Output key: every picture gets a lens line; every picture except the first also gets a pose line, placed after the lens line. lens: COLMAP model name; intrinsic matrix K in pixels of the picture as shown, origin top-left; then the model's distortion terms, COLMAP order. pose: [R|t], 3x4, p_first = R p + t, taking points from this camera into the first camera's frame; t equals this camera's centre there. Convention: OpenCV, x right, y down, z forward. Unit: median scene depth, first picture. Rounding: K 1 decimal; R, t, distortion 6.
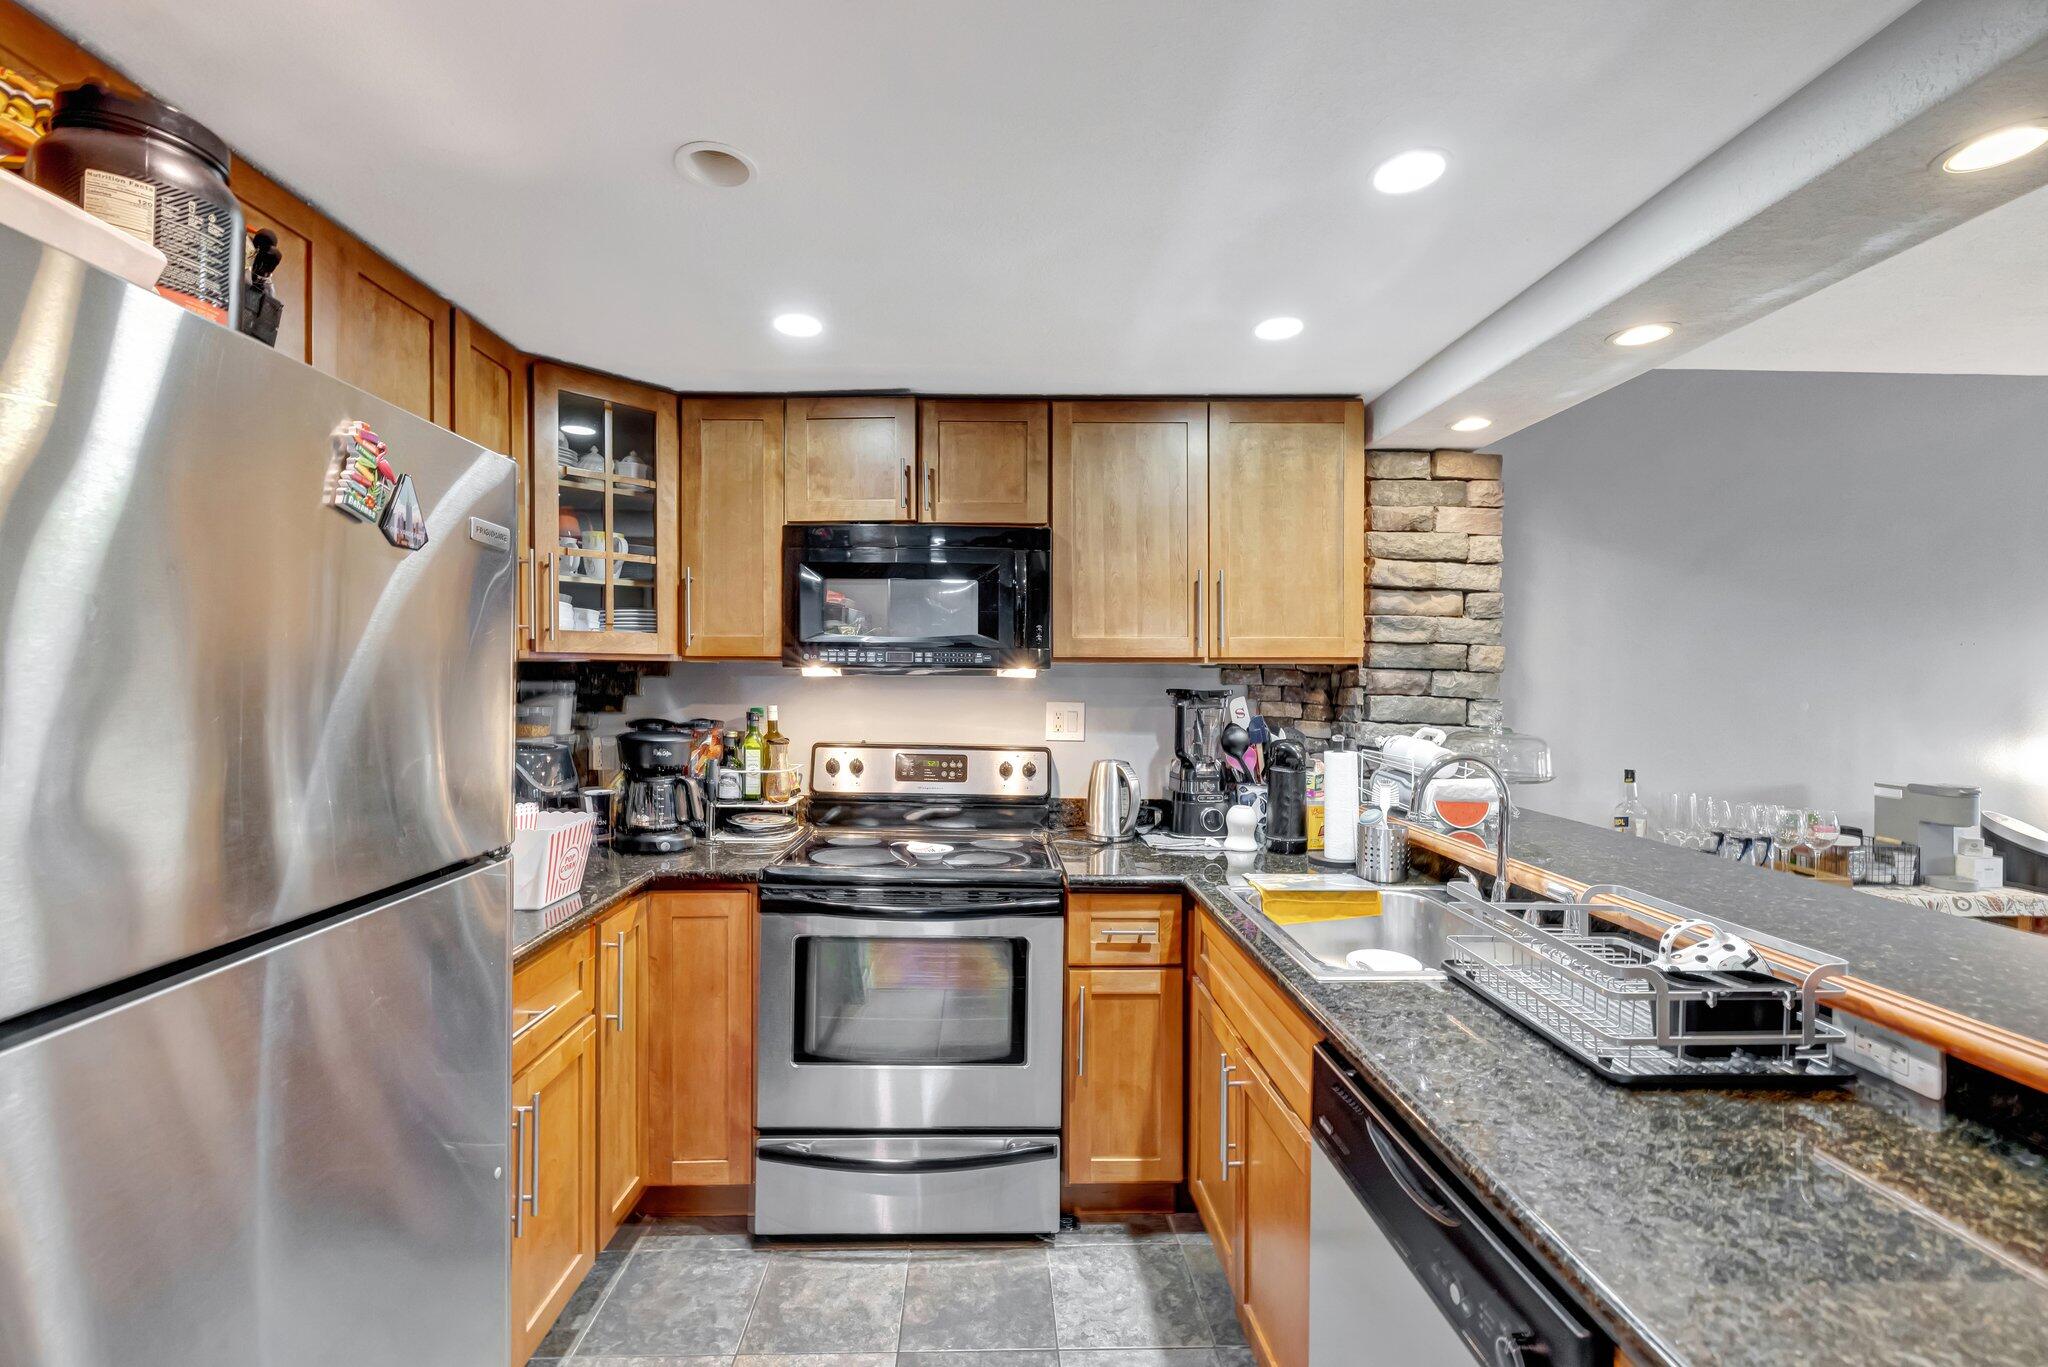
lens RADIAL K [[889.6, 0, 1024.0], [0, 889.6, 683.5], [0, 0, 1]] dist [0.002858, 0.000591]
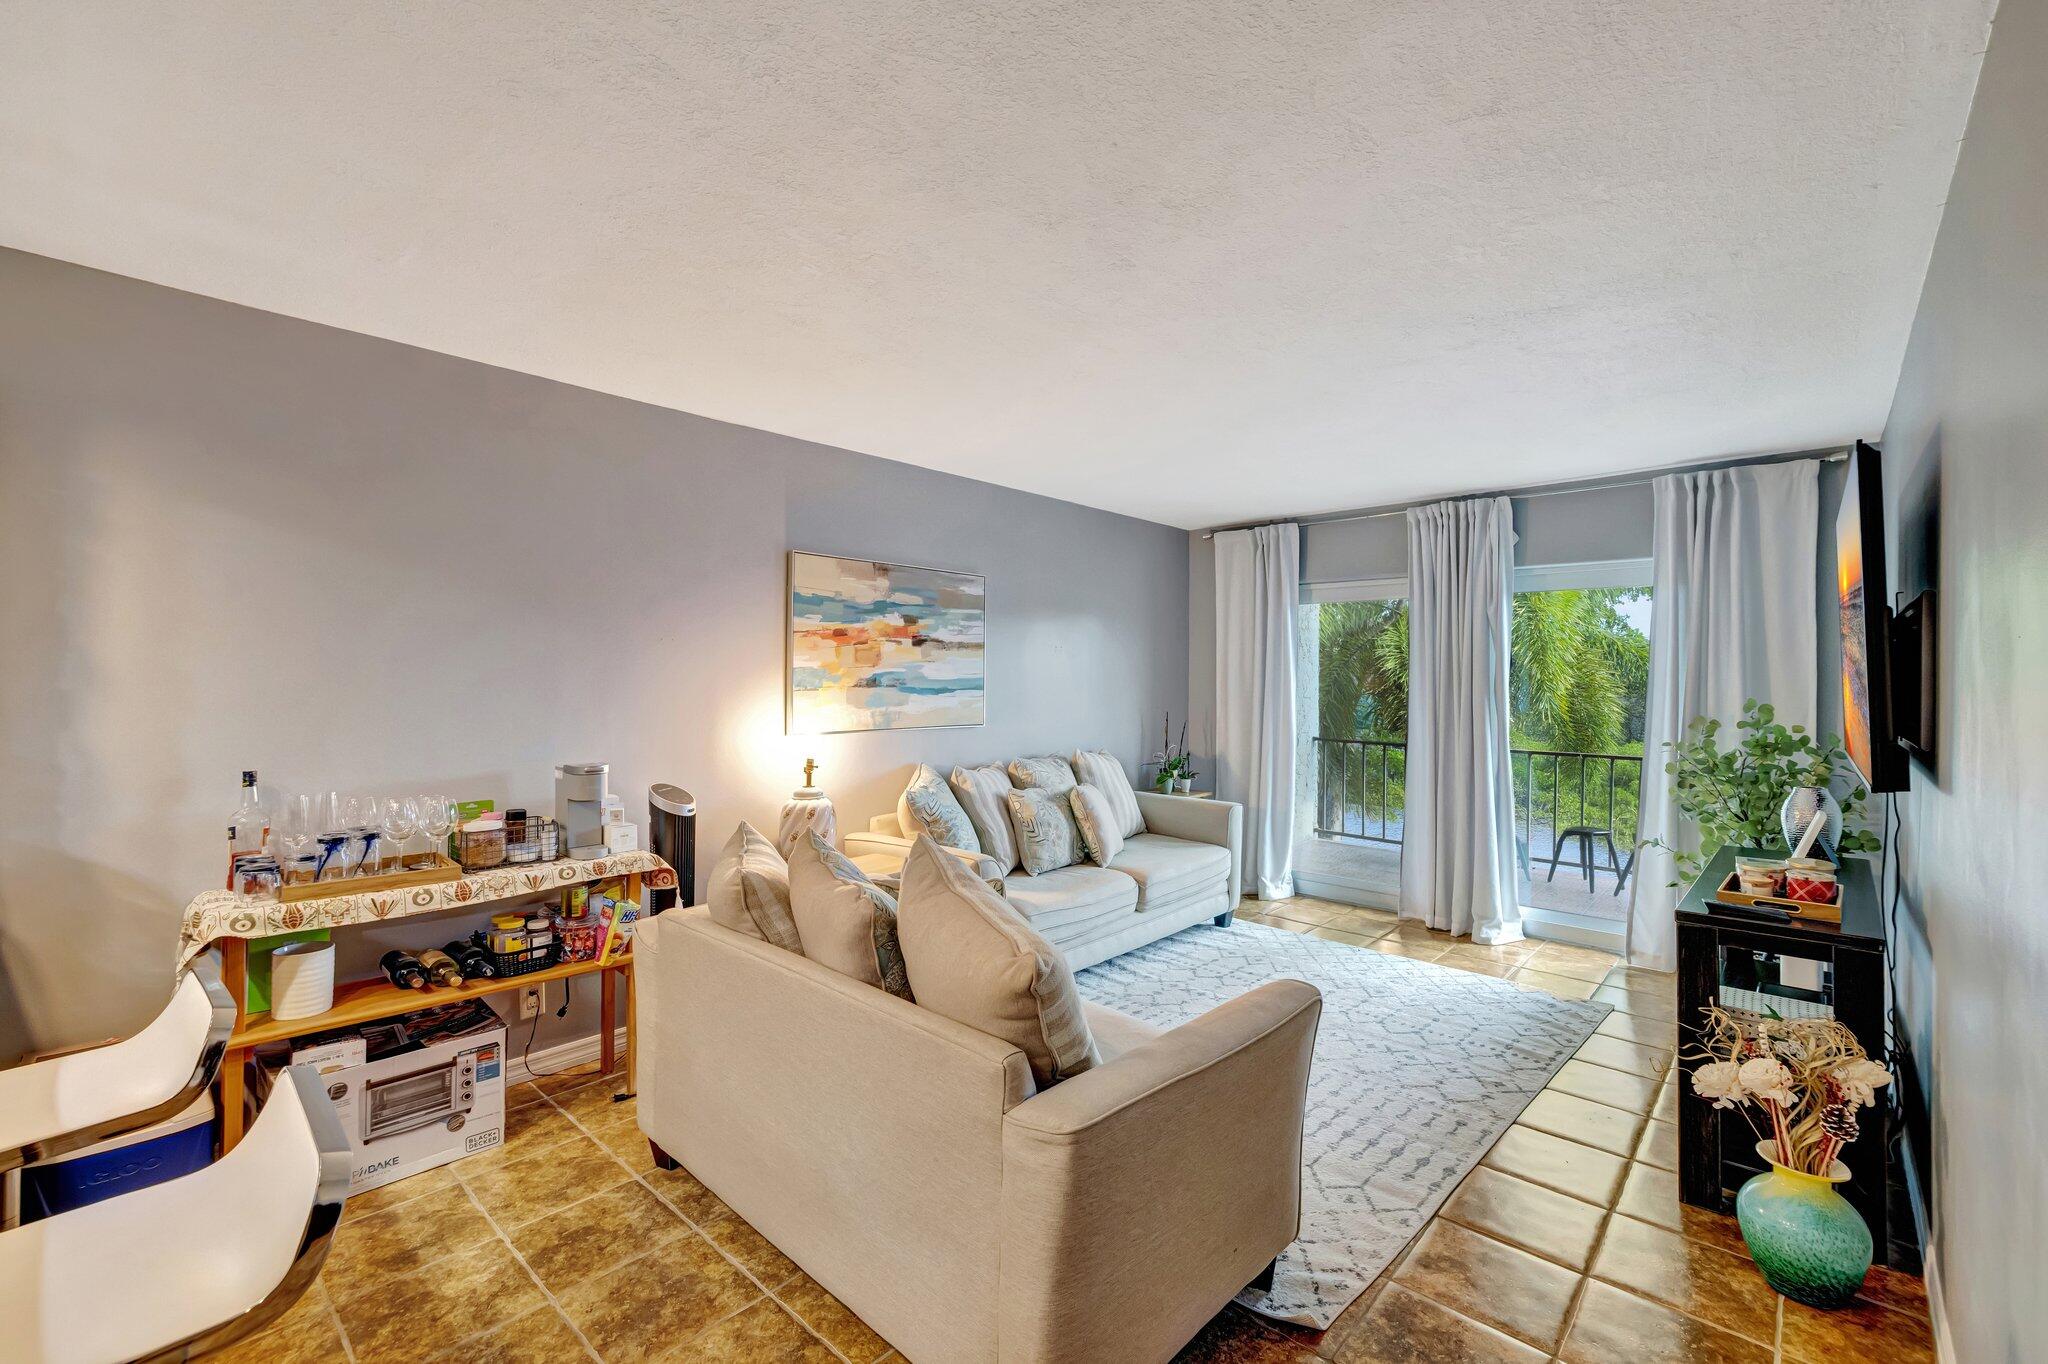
lens RADIAL K [[865.4, 0, 1019.8], [0, 865.4, 684.7], [0, 0, 1]] dist [-0.001035, 0.000105]
pose [[0.692315, -0.004265, 0.721583, 0.619736], [0.002262, 0.999990, 0.003740, 0.011767], [-0.721592, -0.000957, 0.692318, -0.124547]]
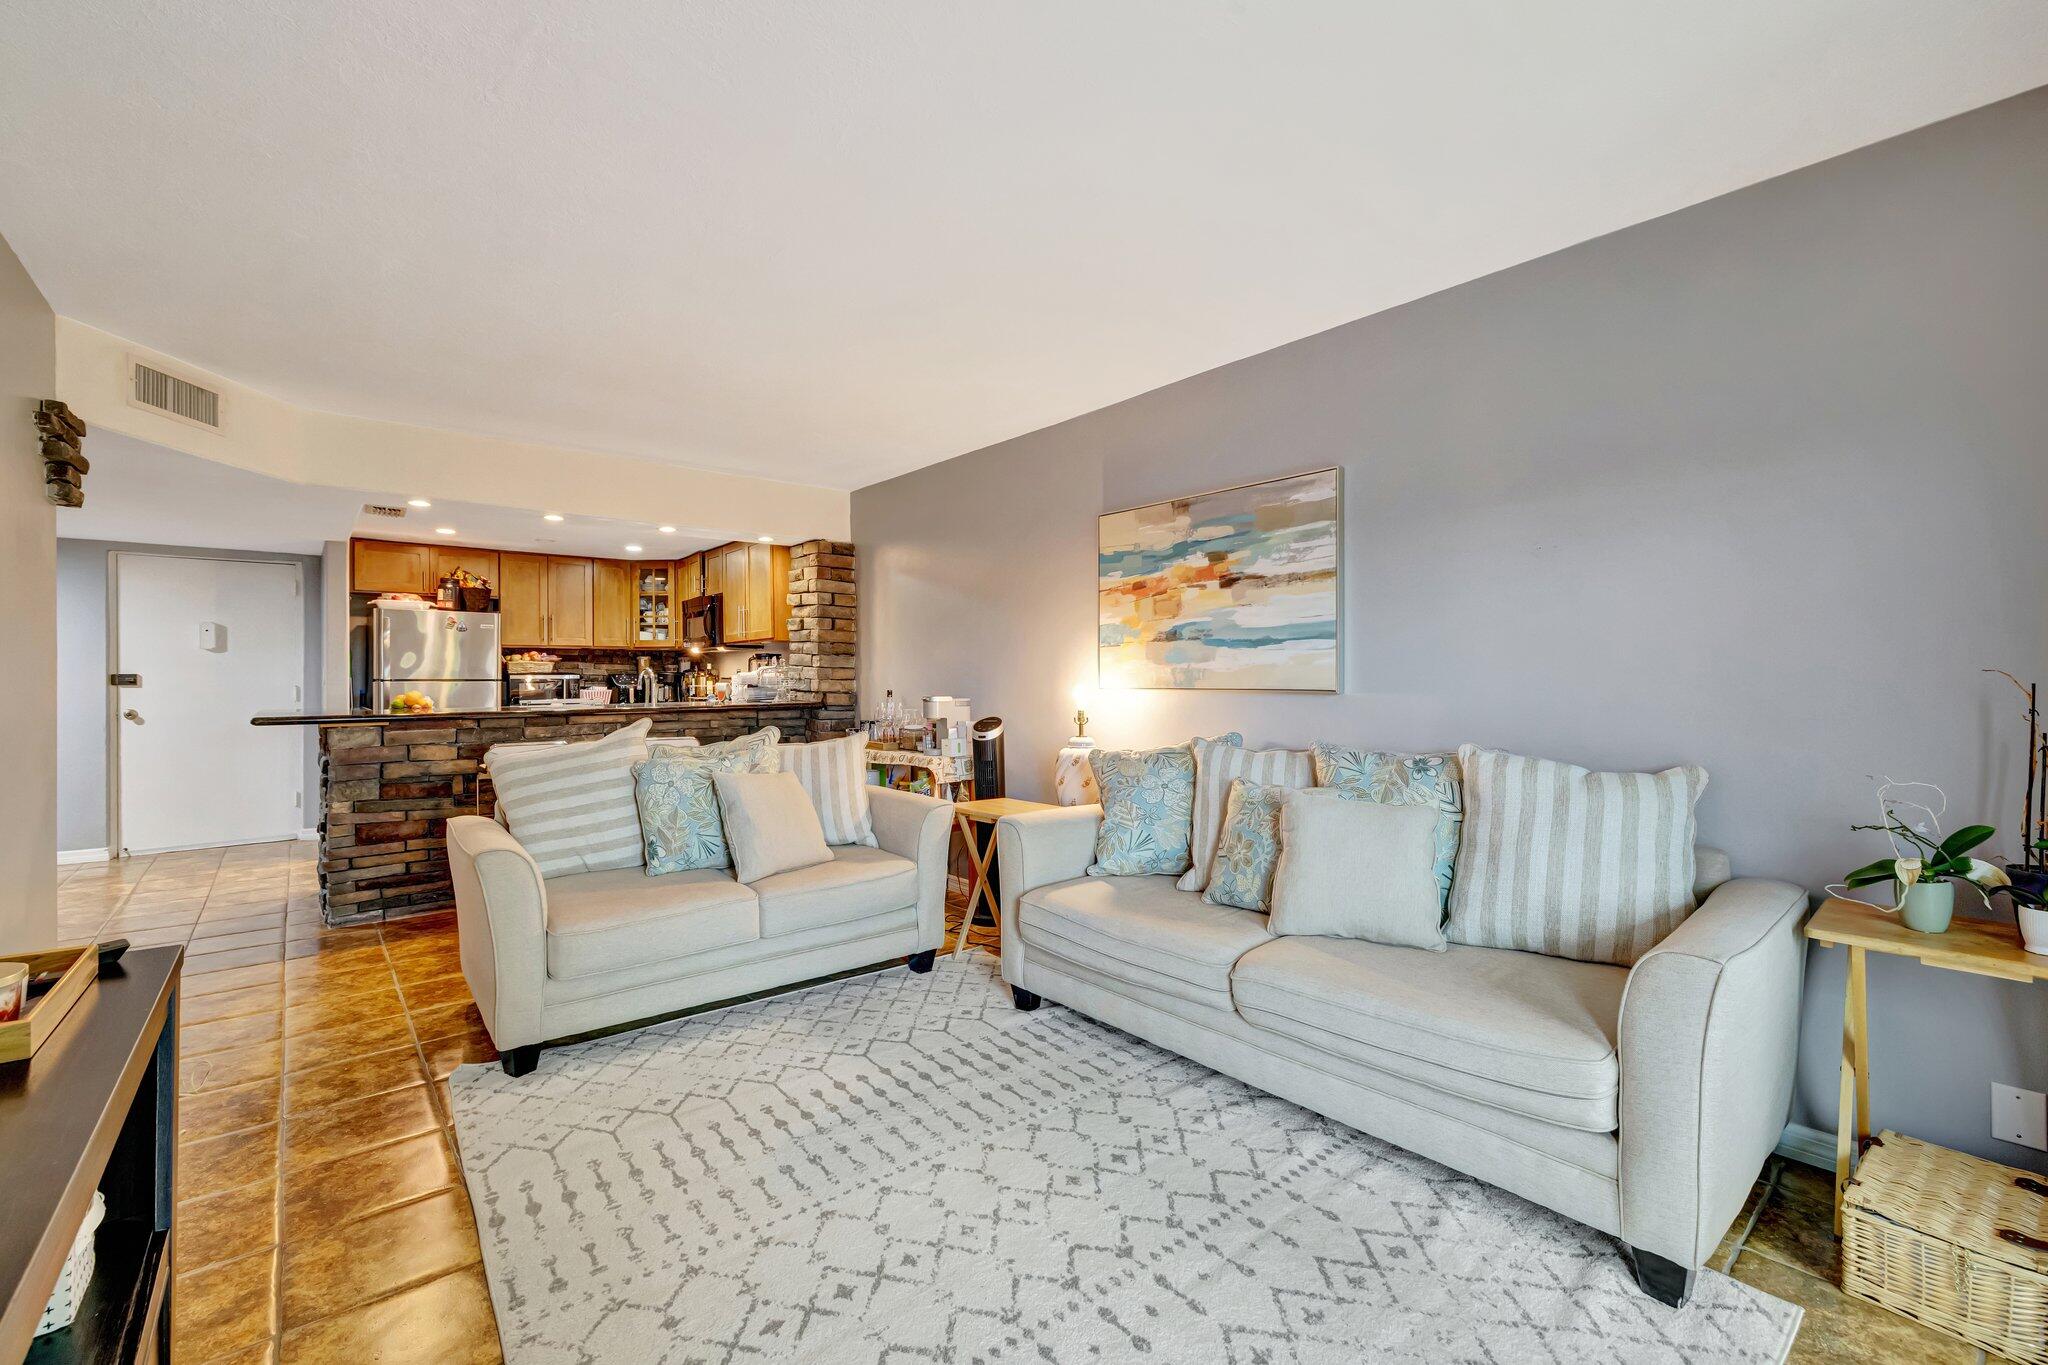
lens RADIAL K [[865.4, 0, 1019.8], [0, 865.4, 685.2], [0, 0, 1]] dist [-0.001035, 0.000105]
pose [[0.625325, 0.002417, -0.780360, 2.393845], [0.002103, 0.999986, 0.004782, 0.081677], [0.780361, -0.004632, 0.625312, 0.068854]]
